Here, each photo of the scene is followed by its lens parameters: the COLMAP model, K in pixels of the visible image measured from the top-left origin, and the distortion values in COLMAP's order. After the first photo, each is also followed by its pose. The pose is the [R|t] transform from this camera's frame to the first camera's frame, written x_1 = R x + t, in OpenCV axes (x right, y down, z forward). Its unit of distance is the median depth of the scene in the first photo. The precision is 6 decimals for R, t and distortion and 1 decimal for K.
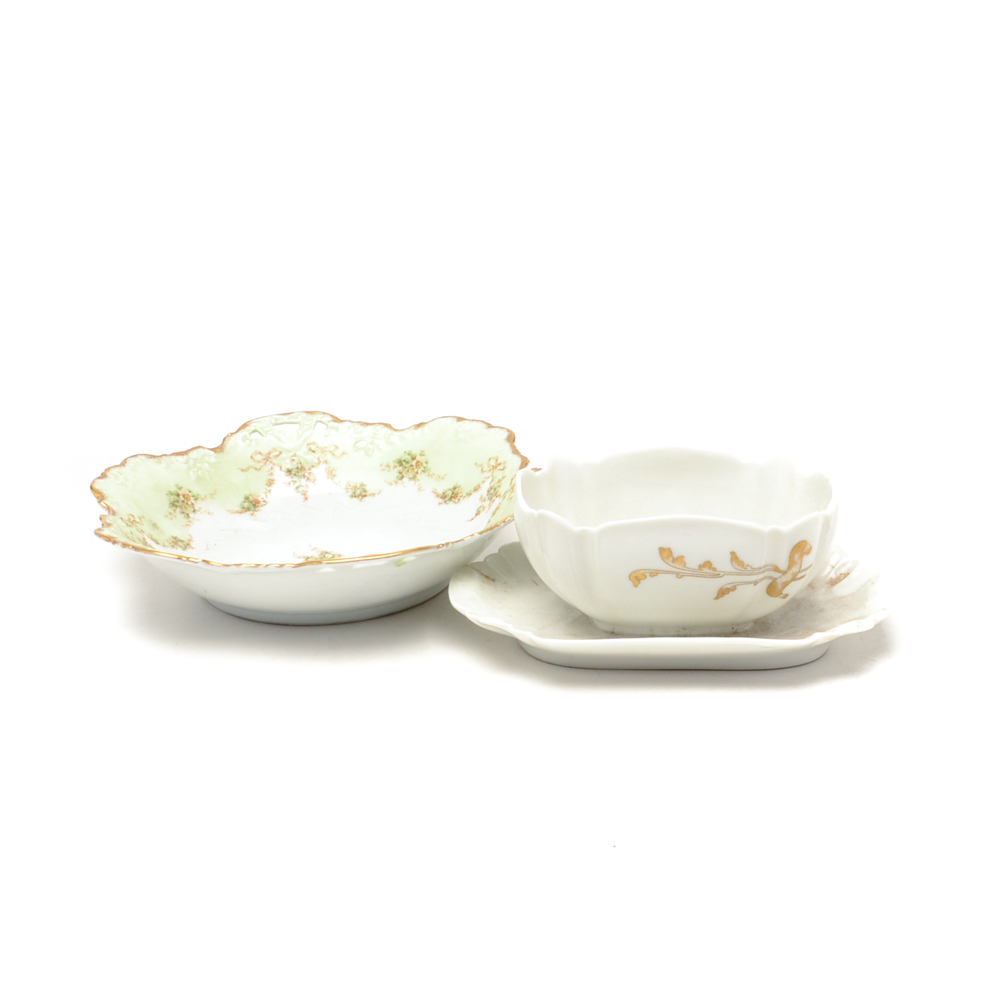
lens RADIAL K [[1472.7, 0, 501.4], [0, 1472.7, 497.8], [0, 0, 1]] dist [0.005264, 0.000000]
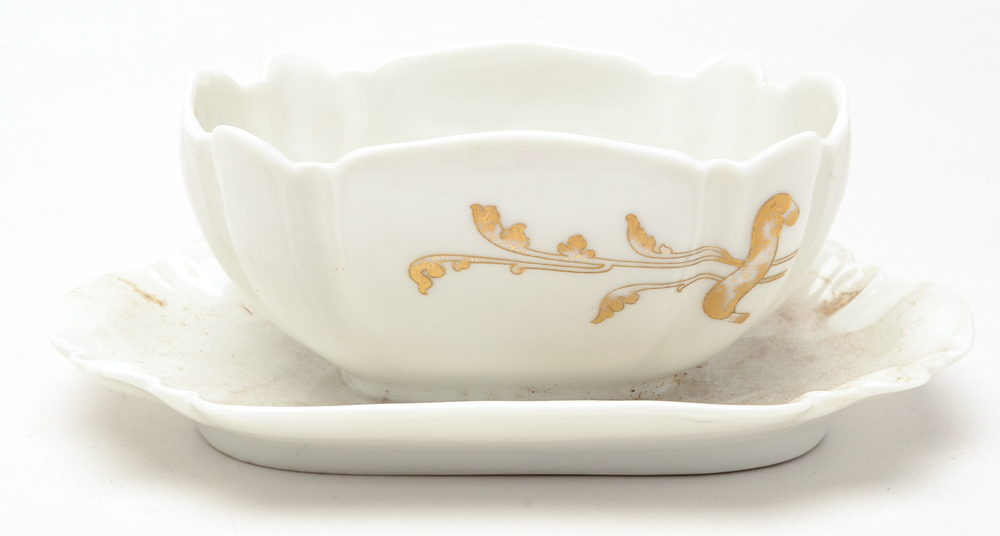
lens RADIAL K [[1550.2, 0, 500.9], [0, 1550.2, 274.6], [0, 0, 1]] dist [-0.015599, 0.000000]
pose [[0.997959, 0.009342, 0.063178, 0.084098], [-0.006657, 0.999071, -0.042577, 0.074573], [-0.063517, 0.042069, 0.997094, 0.509085]]
